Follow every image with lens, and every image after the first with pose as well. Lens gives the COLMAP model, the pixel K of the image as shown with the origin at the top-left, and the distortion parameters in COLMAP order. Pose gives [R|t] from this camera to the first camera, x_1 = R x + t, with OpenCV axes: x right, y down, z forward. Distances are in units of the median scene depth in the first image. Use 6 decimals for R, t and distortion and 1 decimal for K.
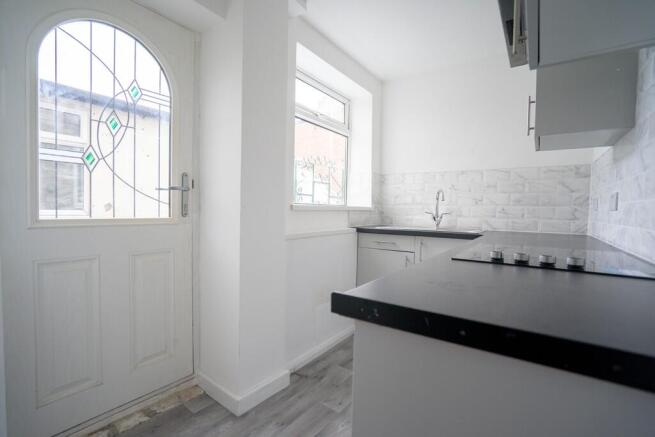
lens RADIAL K [[310.6, 0, 329.4], [0, 310.6, 217.4], [0, 0, 1]] dist [0.000083, 0.000617]
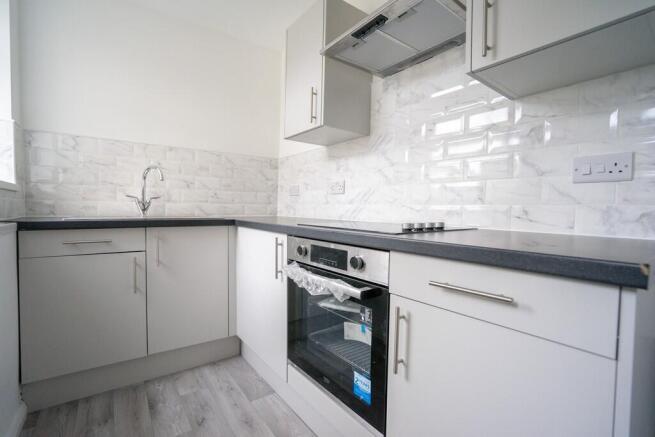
lens RADIAL K [[310.6, 0, 327.9], [0, 310.6, 217.1], [0, 0, 1]] dist [0.000083, 0.000617]
pose [[0.344151, -0.041864, 0.937980, -0.222207], [0.017880, 0.999117, 0.038032, 0.015419], [-0.938744, 0.003682, 0.344596, 0.330188]]
